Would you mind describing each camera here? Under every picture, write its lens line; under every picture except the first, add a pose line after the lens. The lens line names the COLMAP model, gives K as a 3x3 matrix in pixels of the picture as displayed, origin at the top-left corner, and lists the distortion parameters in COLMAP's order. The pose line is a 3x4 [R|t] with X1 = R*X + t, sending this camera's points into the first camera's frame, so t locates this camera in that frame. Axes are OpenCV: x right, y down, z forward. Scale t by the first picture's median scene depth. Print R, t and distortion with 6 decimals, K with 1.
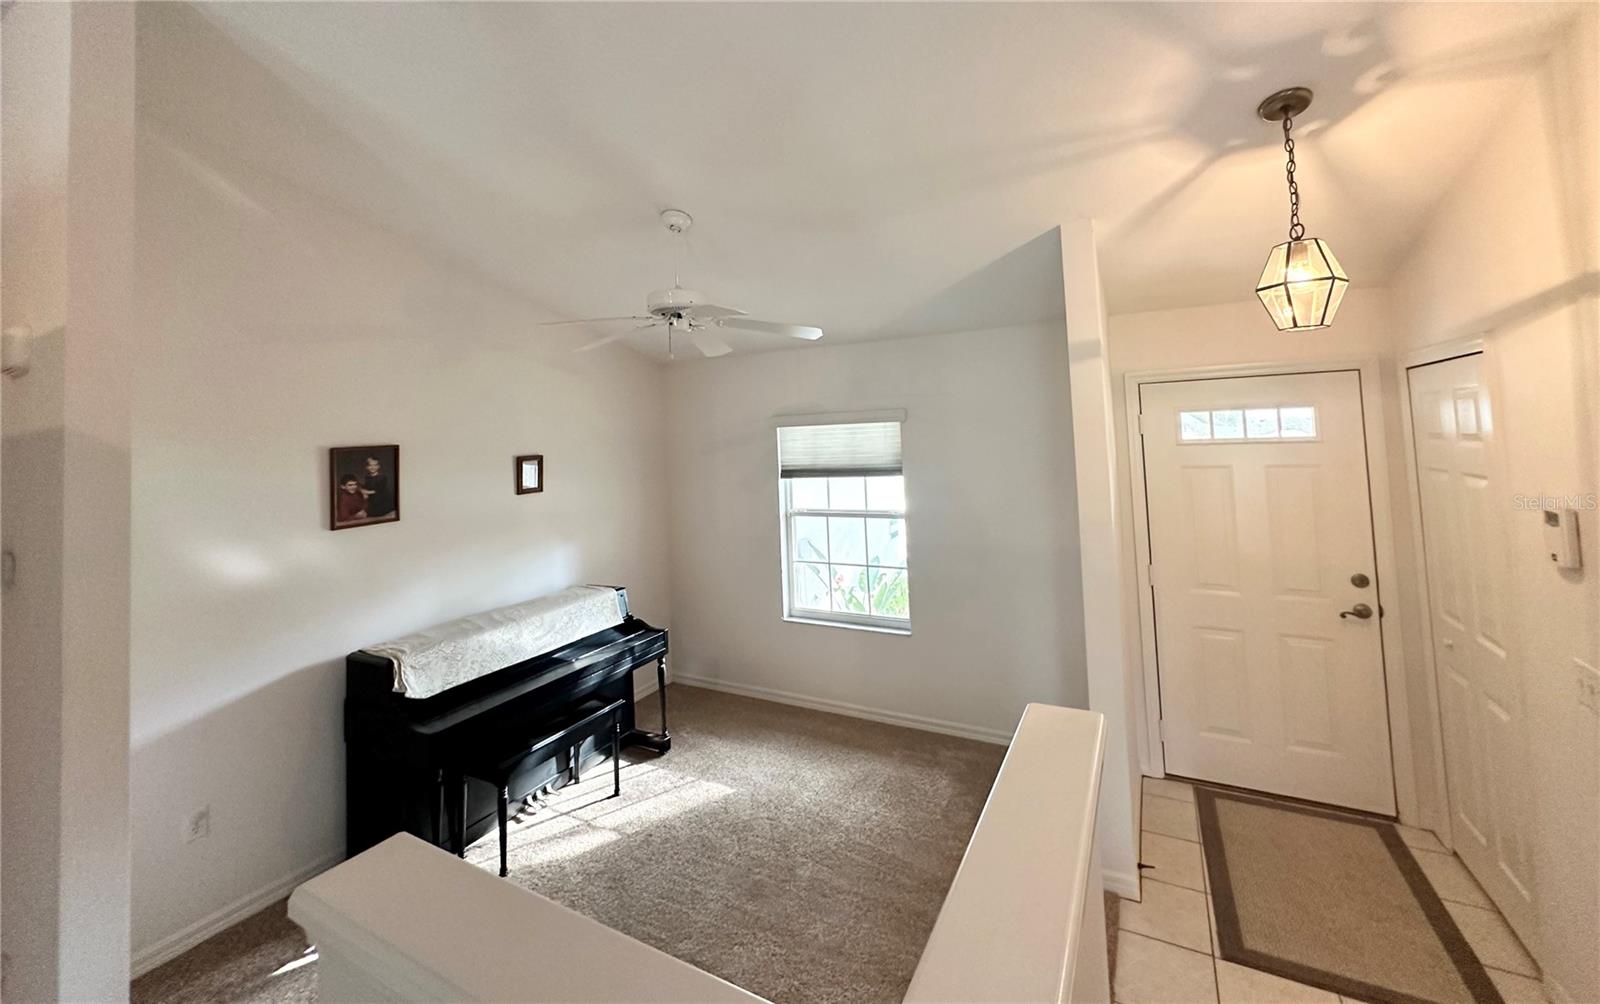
lens RADIAL K [[639.8, 0, 796.4], [0, 639.8, 403.2], [0, 0, 1]] dist [-0.003597, 0.000279]
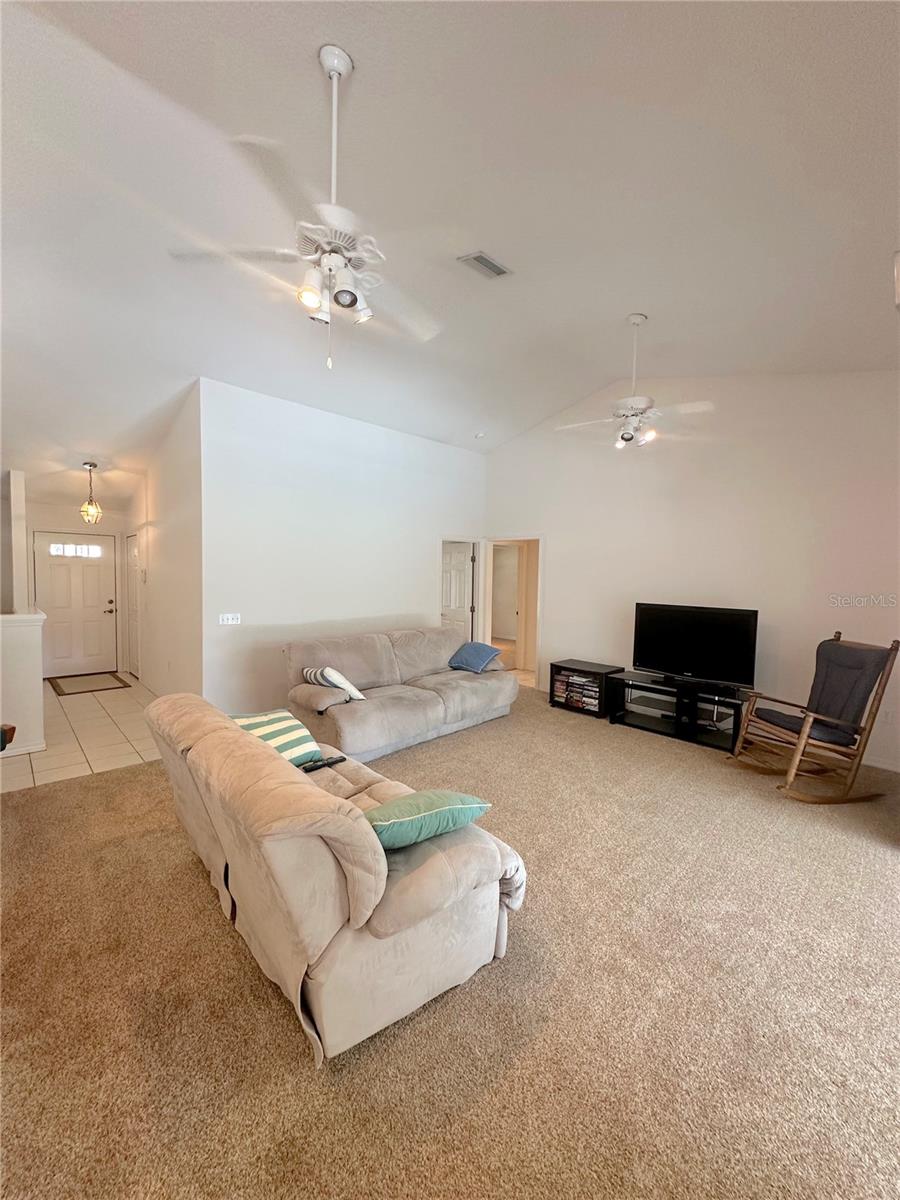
lens RADIAL K [[478.6, 0, 453.0], [0, 478.6, 599.8], [0, 0, 1]] dist [-0.000076, 0.000004]
pose [[0.297077, -0.004003, 0.954845, -0.900796], [-0.077933, 0.996553, 0.028425, 0.065107], [-0.951668, -0.082859, 0.295741, -1.344097]]
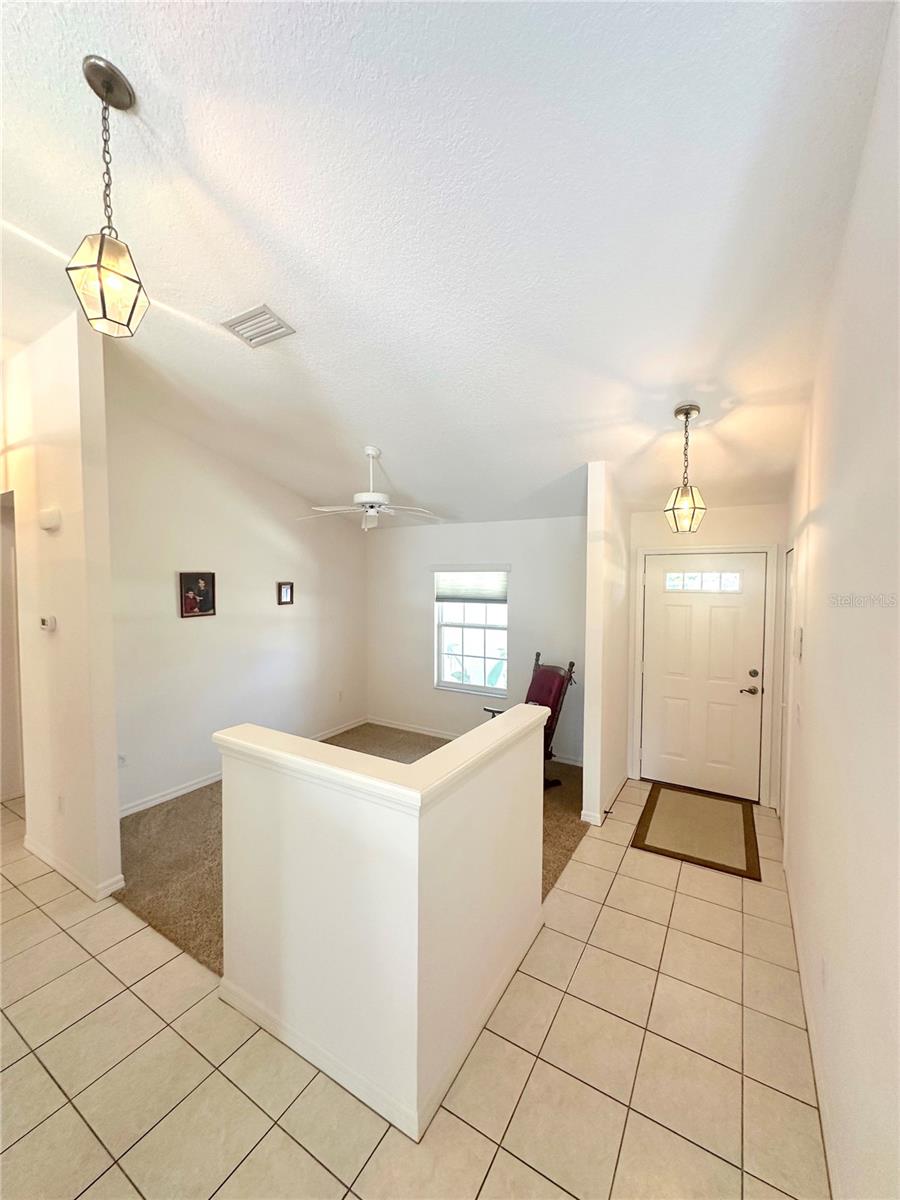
lens RADIAL K [[478.6, 0, 452.0], [0, 478.6, 600.2], [0, 0, 1]] dist [-0.000076, 0.000004]
pose [[0.998255, 0.043934, -0.039465, 0.098132], [-0.039958, 0.994537, 0.096431, -0.014578], [0.043486, -0.094686, 0.994557, -0.322193]]
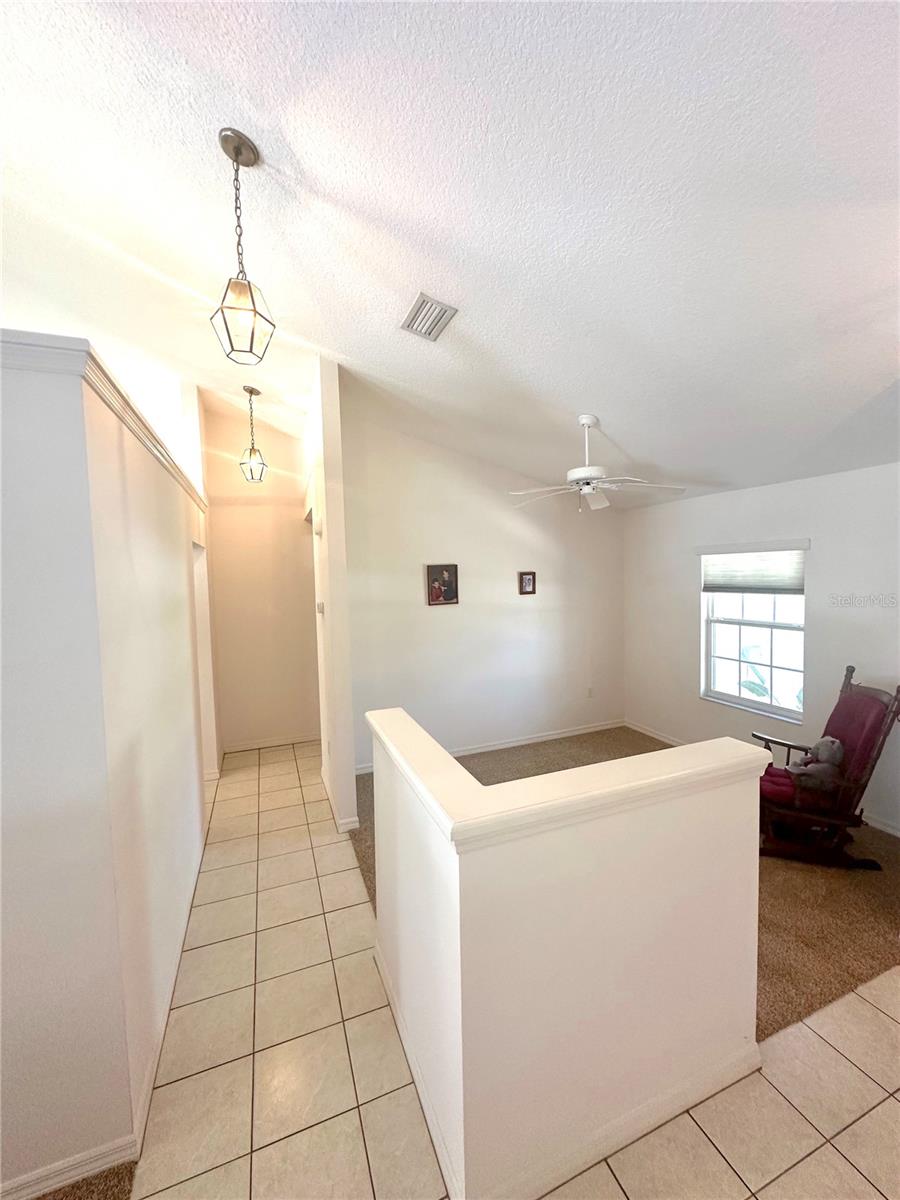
lens RADIAL K [[478.6, 0, 453.4], [0, 478.6, 599.4], [0, 0, 1]] dist [-0.000076, 0.000004]
pose [[0.774706, 0.055987, -0.629838, 0.301331], [0.025371, 0.992518, 0.119433, -0.002699], [0.631812, -0.108505, 0.767489, -0.132776]]
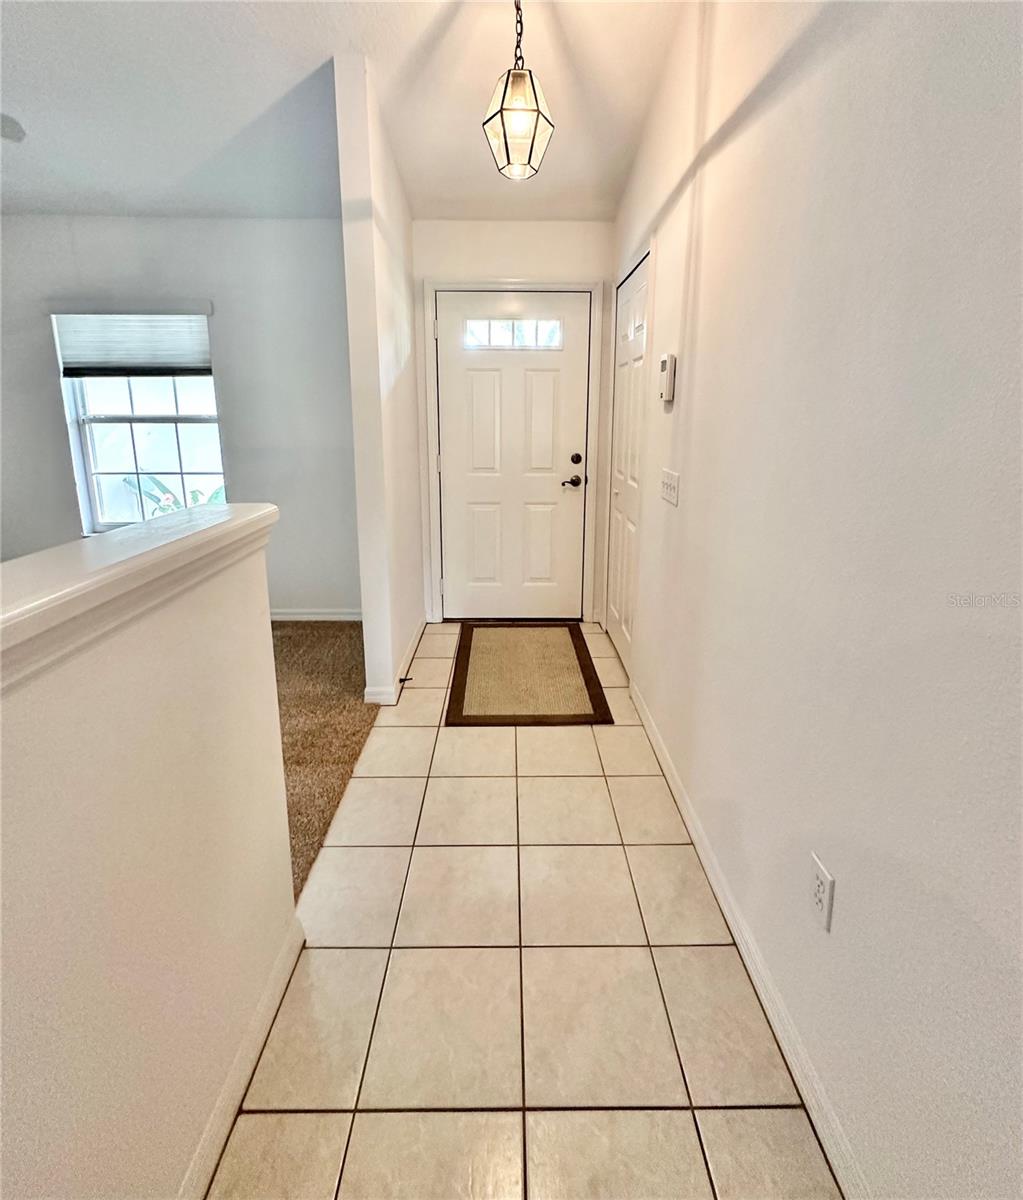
lens RADIAL K [[546.4, 0, 510.1], [0, 546.4, 517.0], [0, 0, 1]] dist [0.008126, -0.001571]
pose [[0.873115, -0.052829, 0.484643, 0.198499], [-0.060719, 0.974587, 0.215625, 0.157605], [-0.483718, -0.217692, 0.847719, 0.068400]]
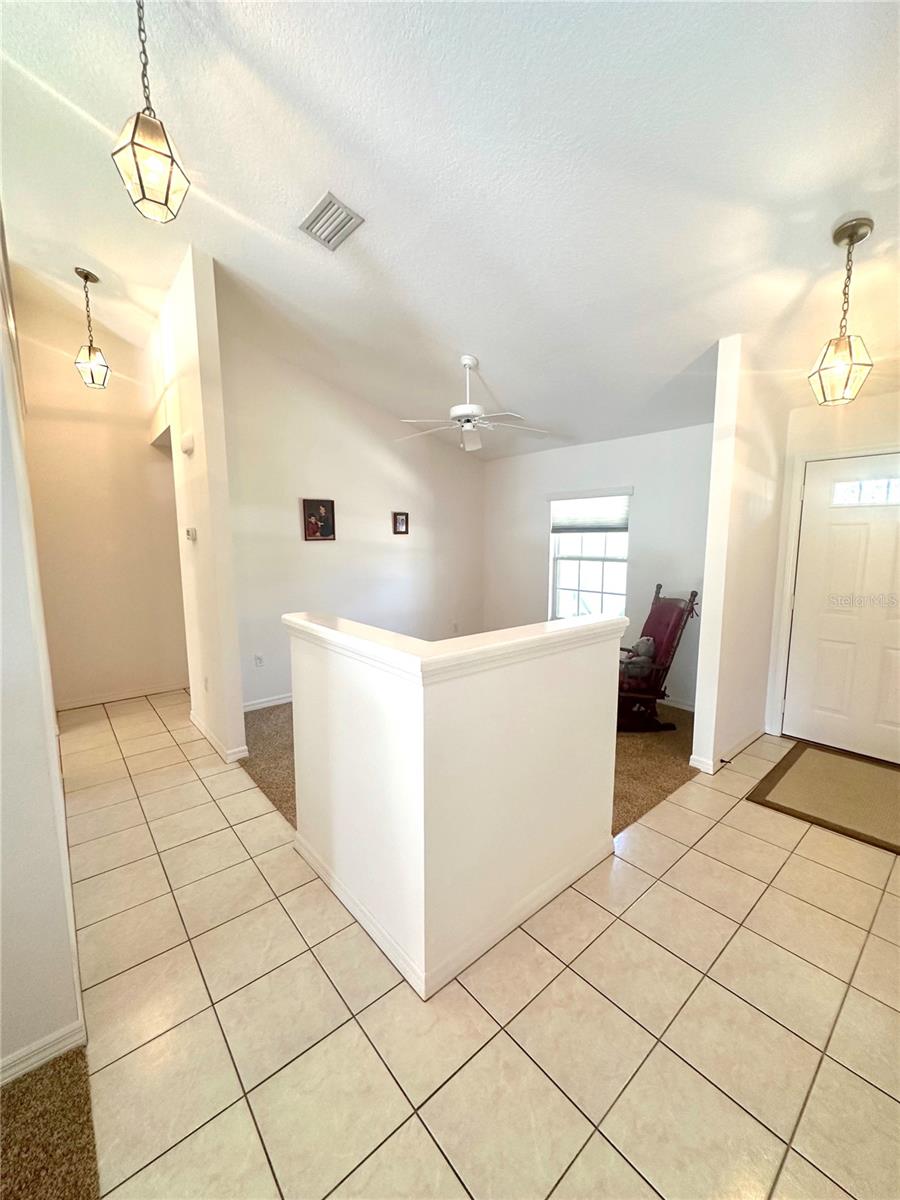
lens RADIAL K [[478.6, 0, 452.6], [0, 478.6, 600.3], [0, 0, 1]] dist [-0.000076, 0.000004]
pose [[0.935540, 0.081689, -0.343646, 0.244138], [-0.016295, 0.981836, 0.189031, 0.088198], [0.352846, -0.171246, 0.919877, -0.262498]]
